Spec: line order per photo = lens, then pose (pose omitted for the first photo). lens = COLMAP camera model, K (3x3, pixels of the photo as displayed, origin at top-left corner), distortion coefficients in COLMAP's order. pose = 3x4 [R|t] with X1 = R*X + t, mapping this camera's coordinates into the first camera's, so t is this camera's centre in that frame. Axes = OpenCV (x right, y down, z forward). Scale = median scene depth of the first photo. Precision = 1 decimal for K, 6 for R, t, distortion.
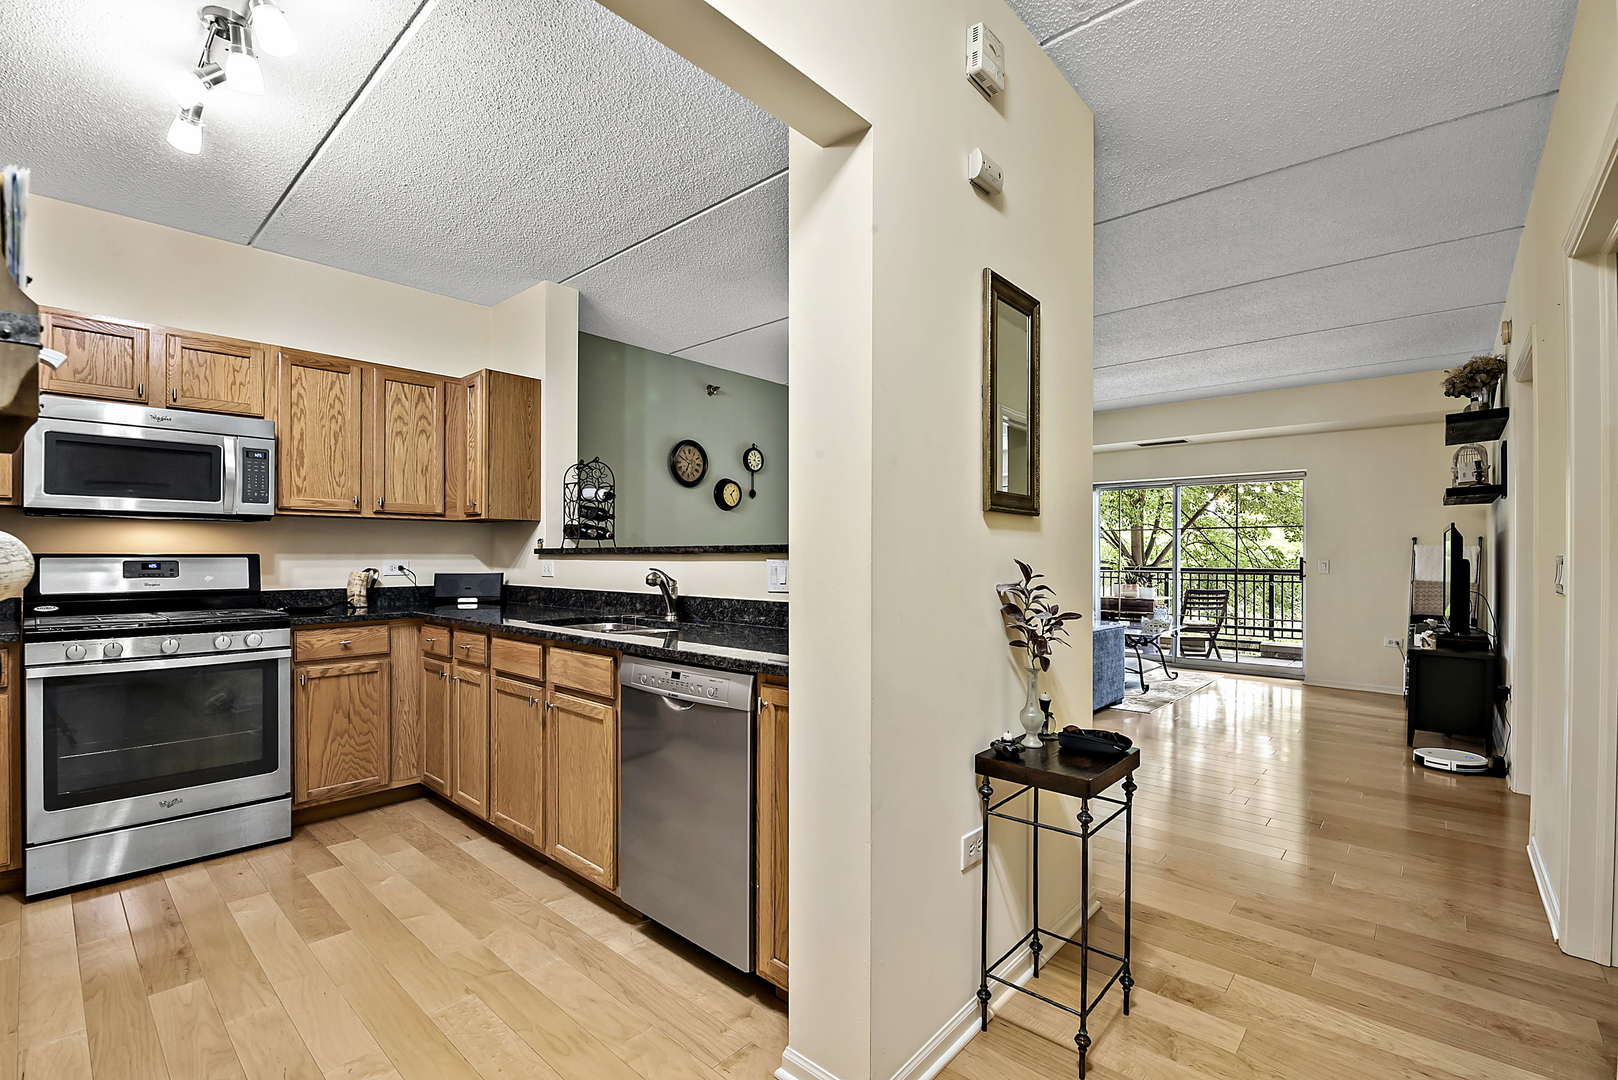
lens RADIAL K [[710.5, 0, 826.4], [0, 710.5, 556.2], [0, 0, 1]] dist [-0.001075, -0.008395]
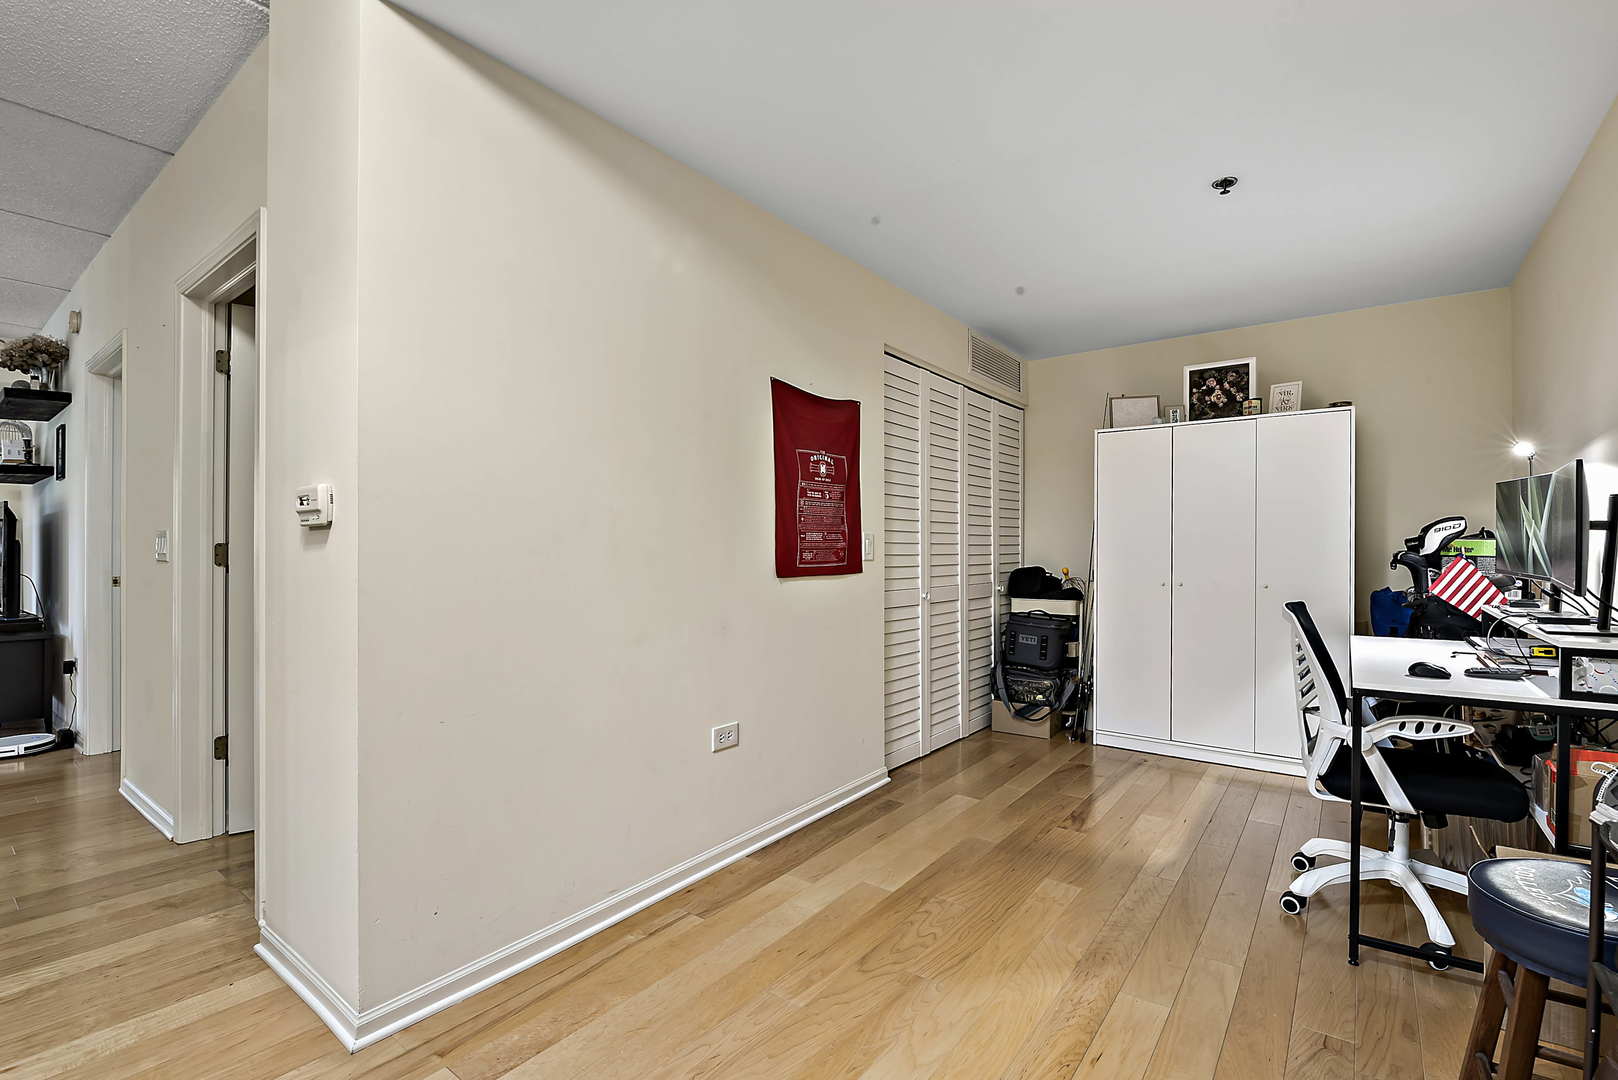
lens RADIAL K [[714.0, 0, 828.0], [0, 714.0, 545.9], [0, 0, 1]] dist [0.000611, -0.008827]
pose [[-0.079381, 0.000460, 0.996844, -0.196140], [0.000906, 1.000000, -0.000389, 0.019722], [-0.996844, 0.000872, -0.079381, -0.042334]]
